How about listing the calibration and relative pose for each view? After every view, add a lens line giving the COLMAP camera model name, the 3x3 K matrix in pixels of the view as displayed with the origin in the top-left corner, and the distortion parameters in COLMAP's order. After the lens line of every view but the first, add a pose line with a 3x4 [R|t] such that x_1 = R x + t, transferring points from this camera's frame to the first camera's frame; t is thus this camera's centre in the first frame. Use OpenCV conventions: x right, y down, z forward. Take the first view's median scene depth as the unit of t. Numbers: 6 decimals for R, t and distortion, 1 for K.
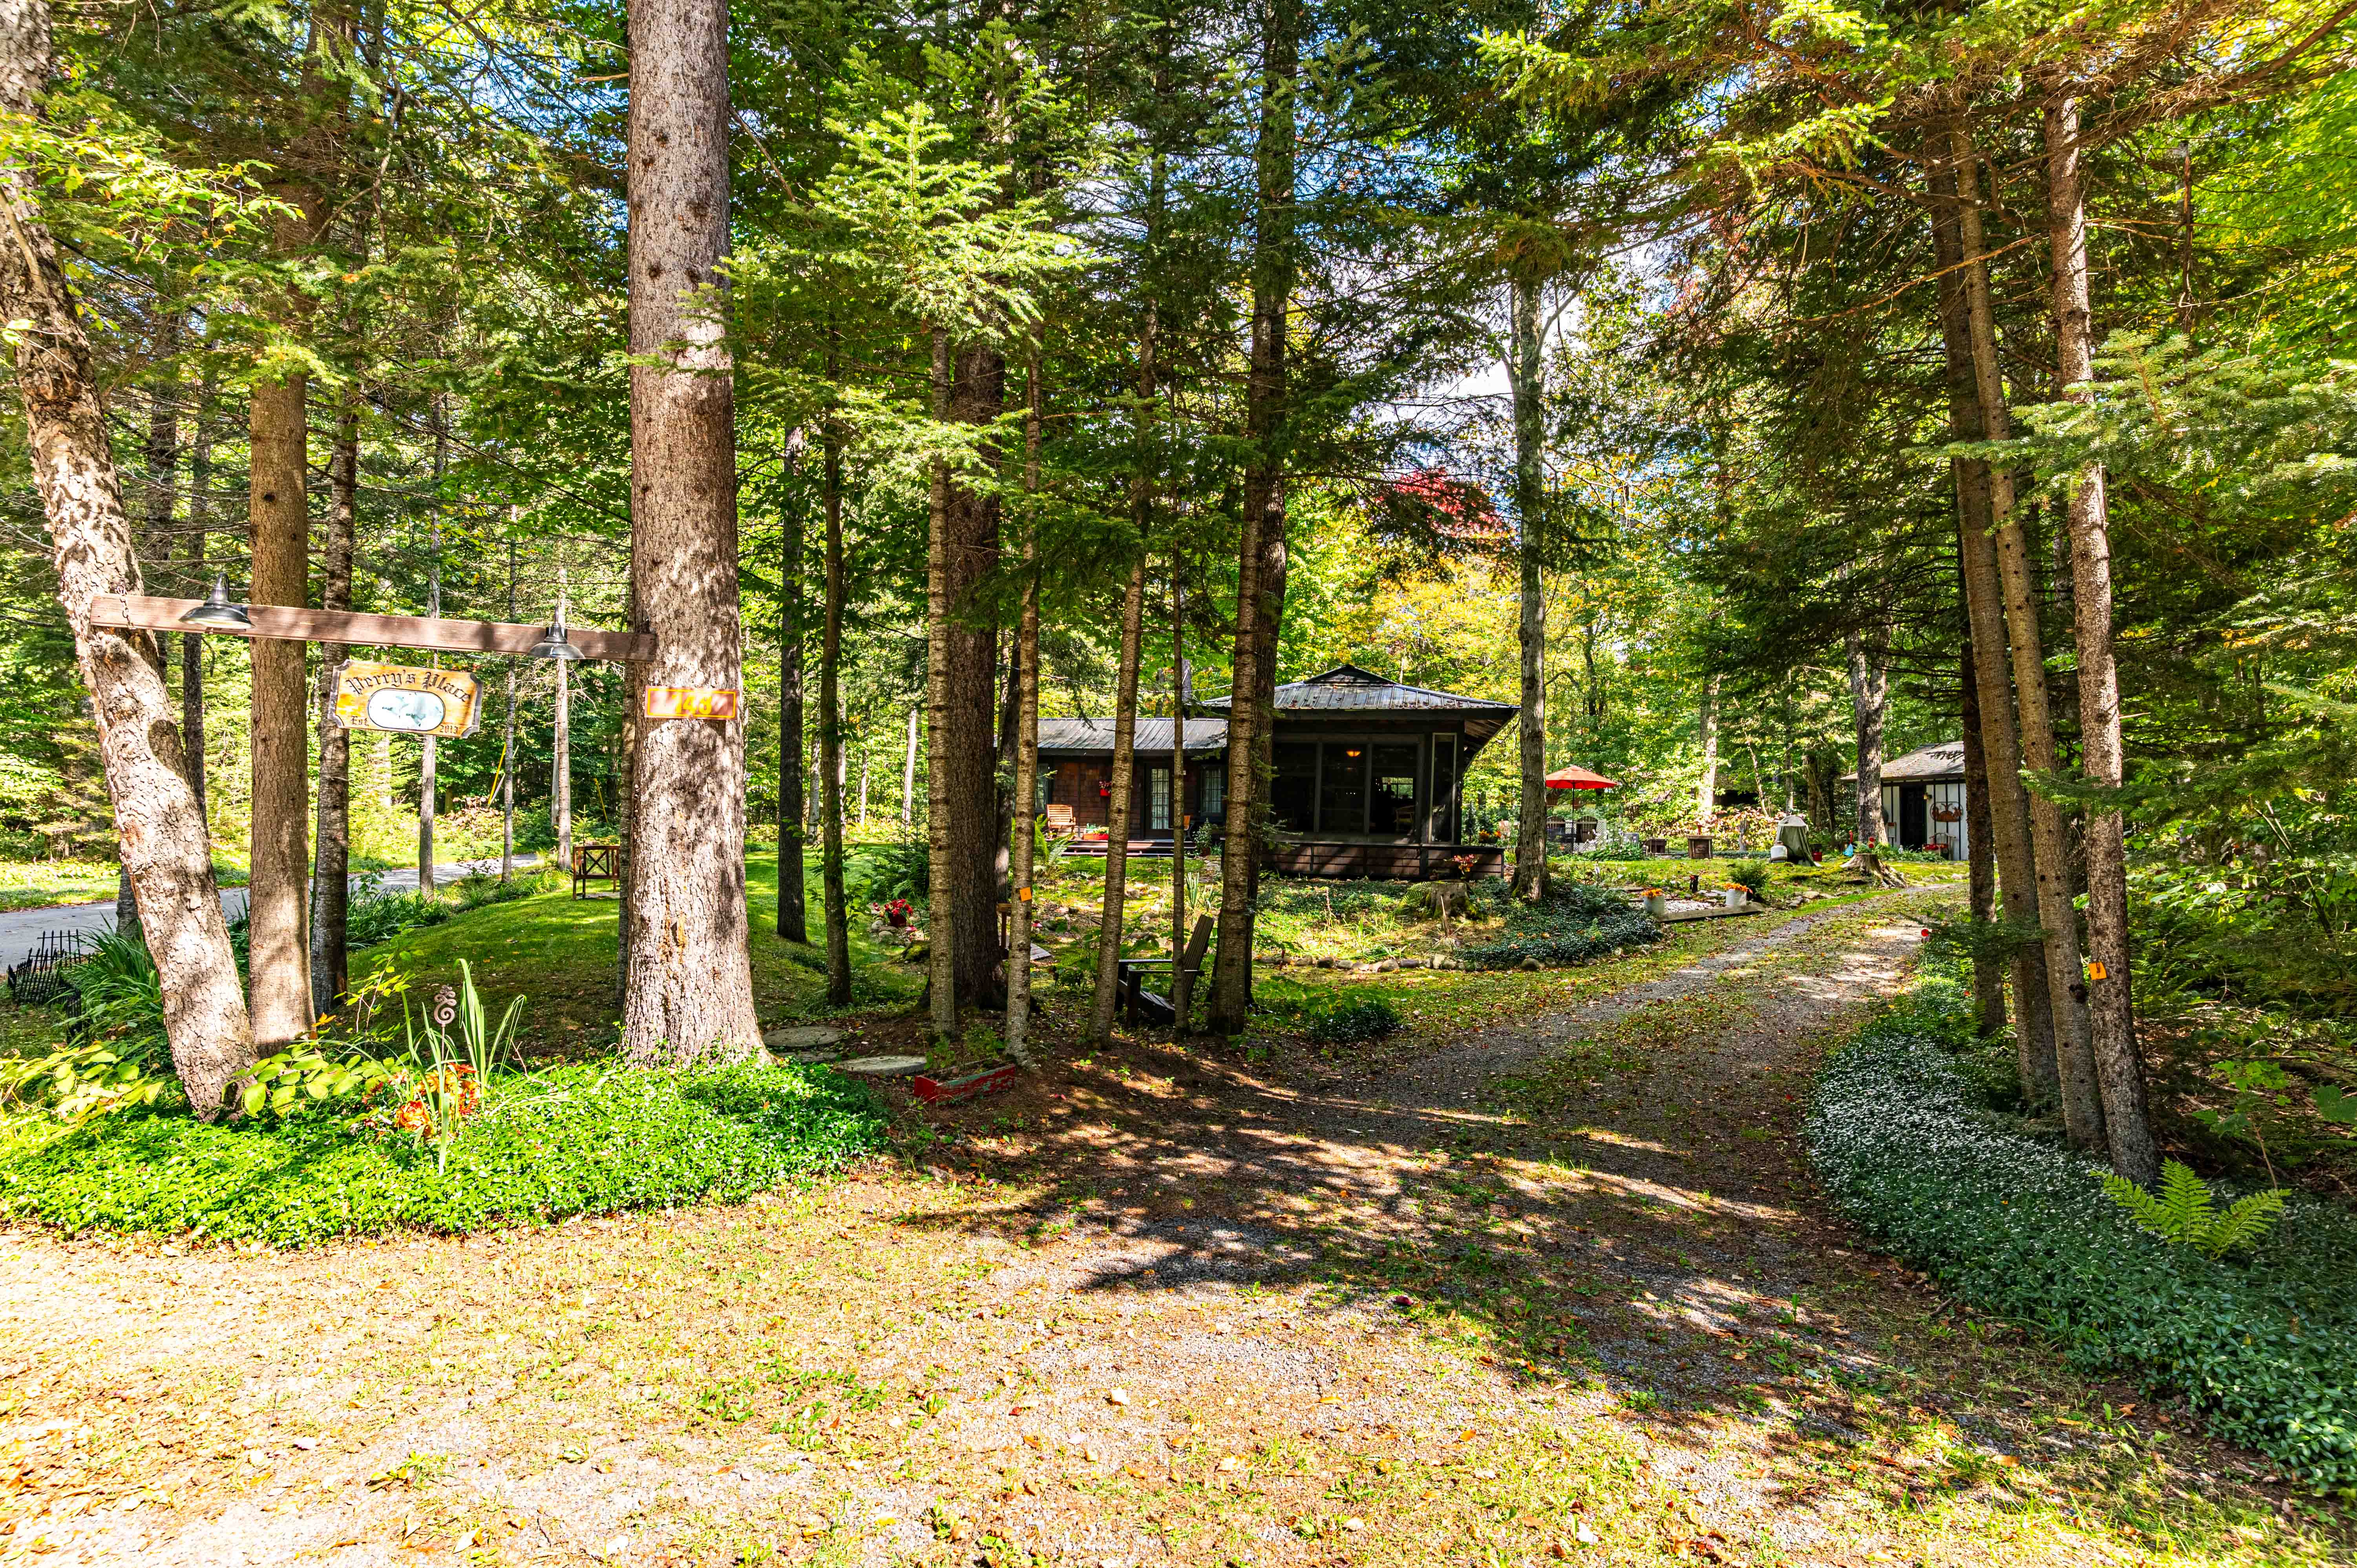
lens RADIAL K [[1180.2, 0, 1178.5], [0, 1180.2, 784.0], [0, 0, 1]] dist [-0.076374, 0.045208]
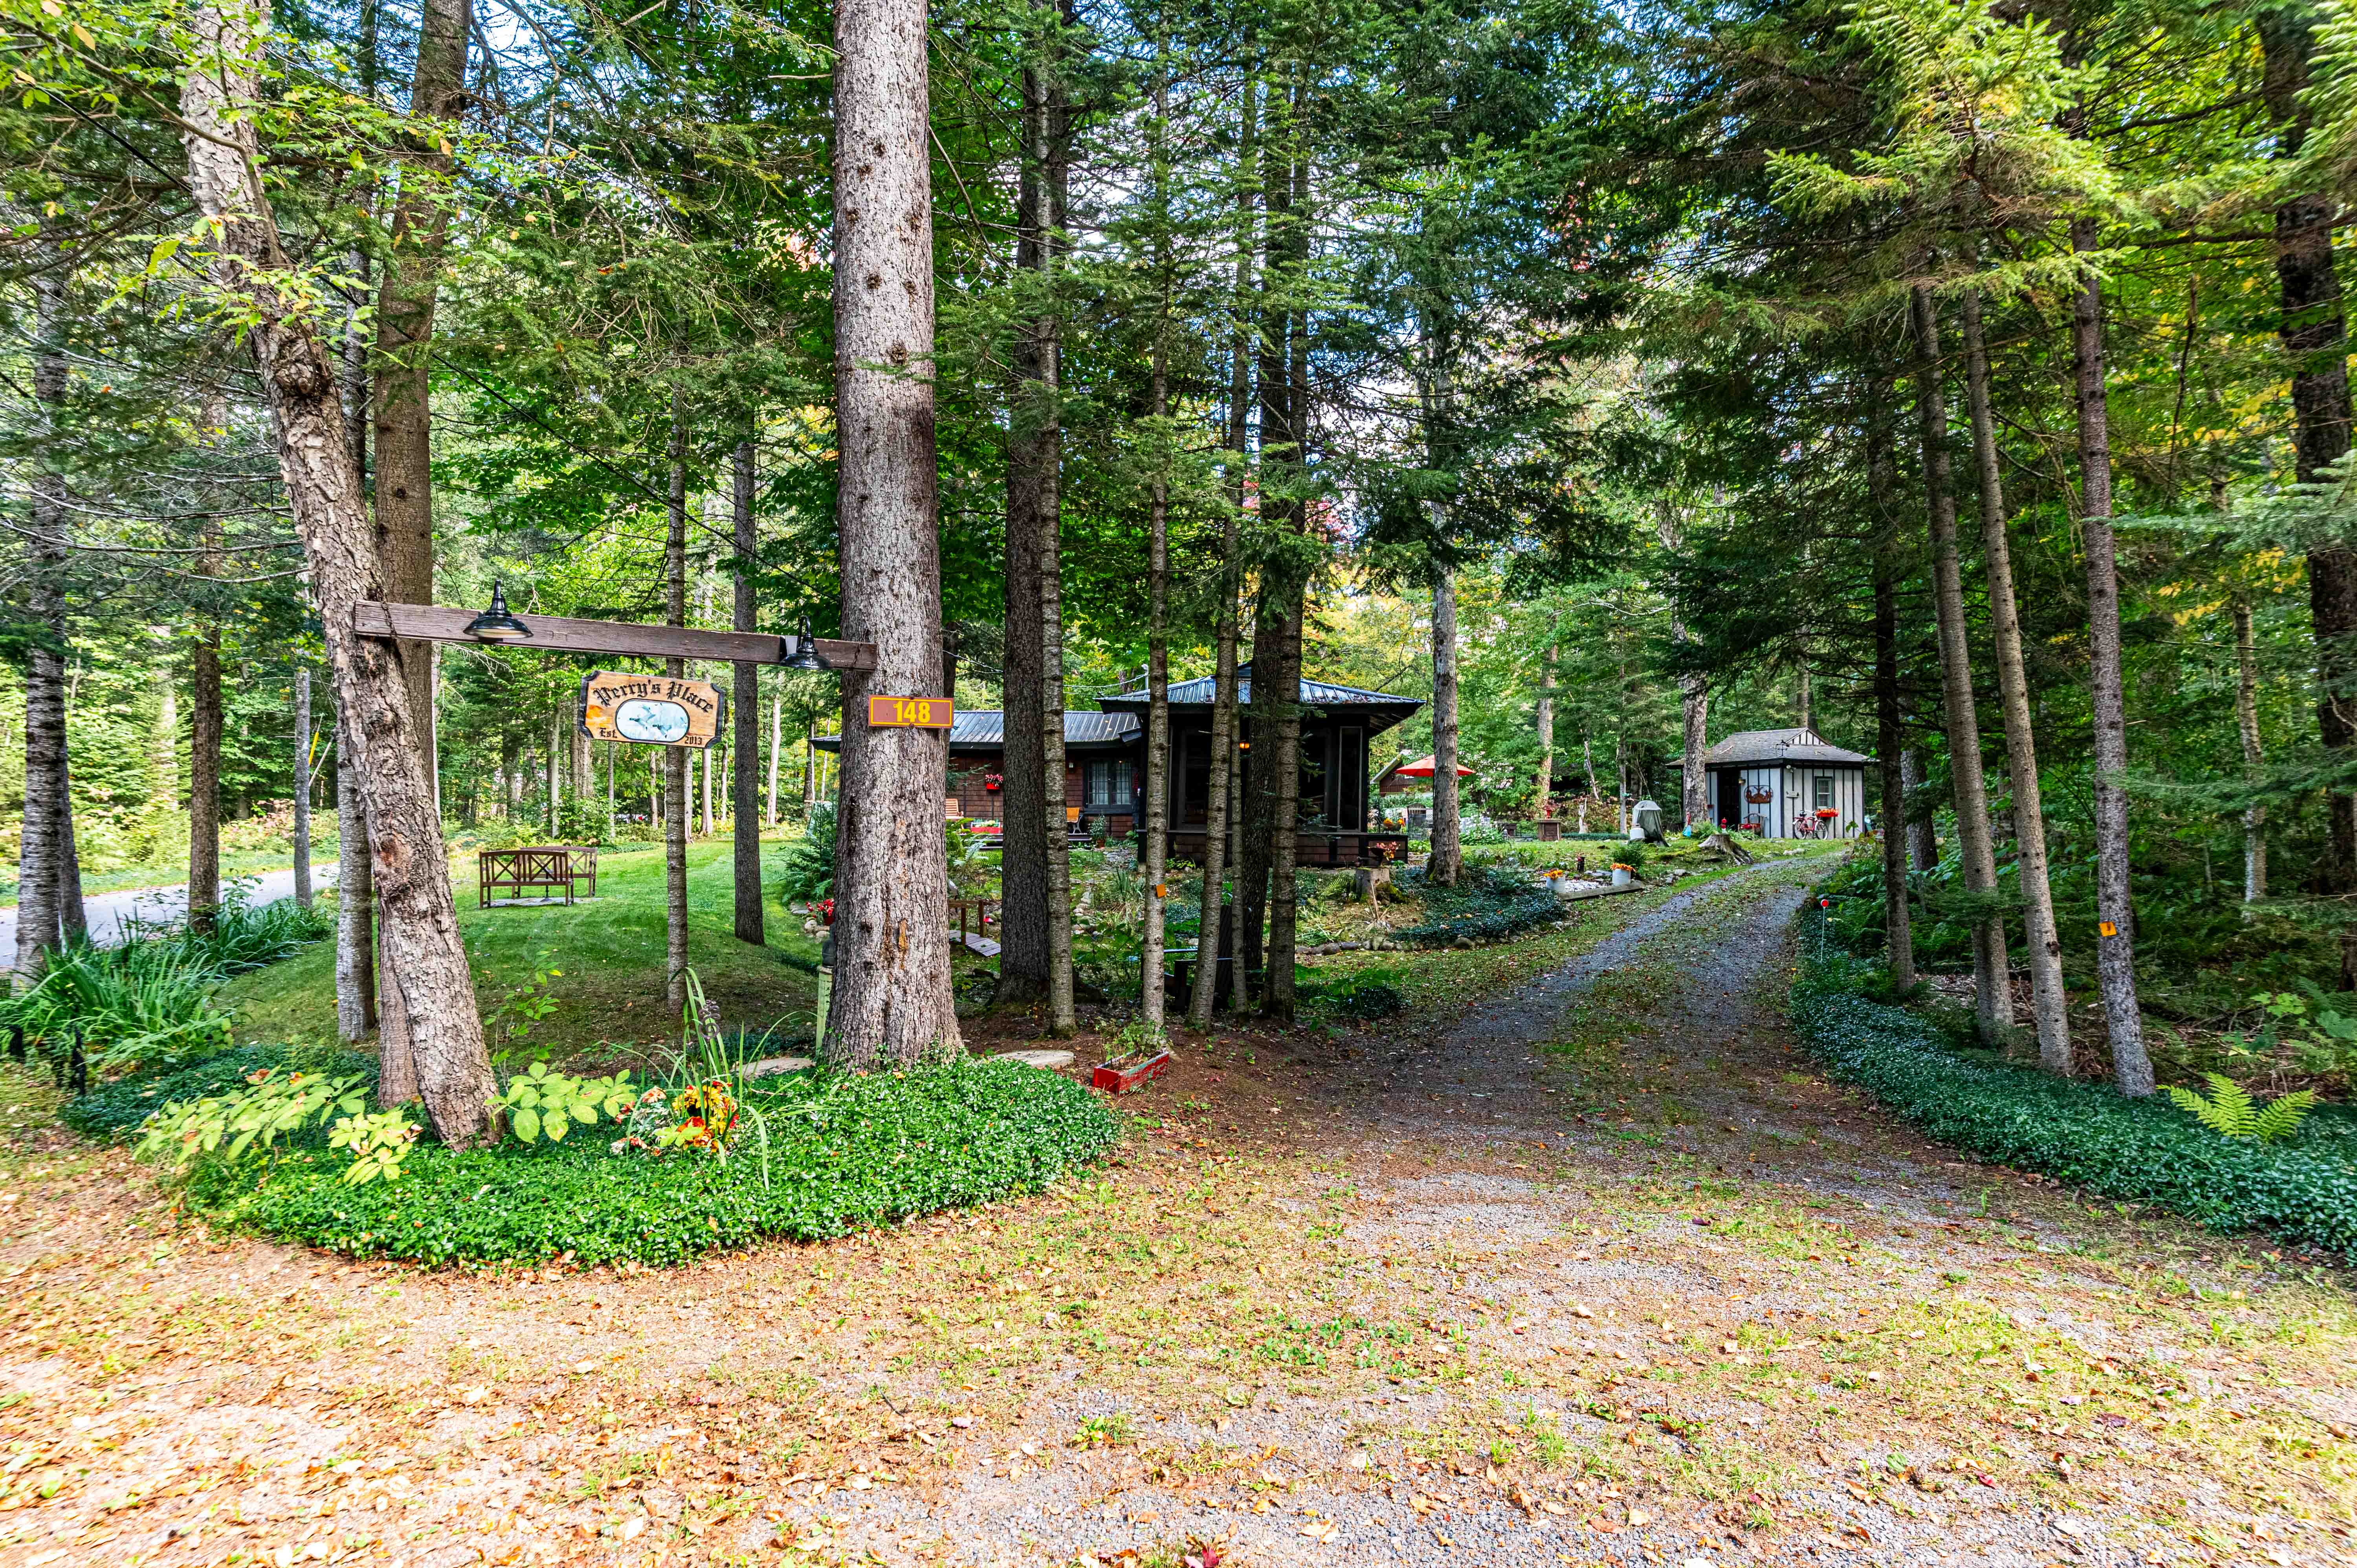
lens RADIAL K [[1177.1, 0, 1186.3], [0, 1177.1, 793.0], [0, 0, 1]] dist [-0.053499, 0.024410]
pose [[0.985774, -0.013010, 0.167574, -0.150837], [0.010215, 0.999794, 0.017530, -0.006071], [-0.167768, -0.015569, 0.985704, -0.020577]]
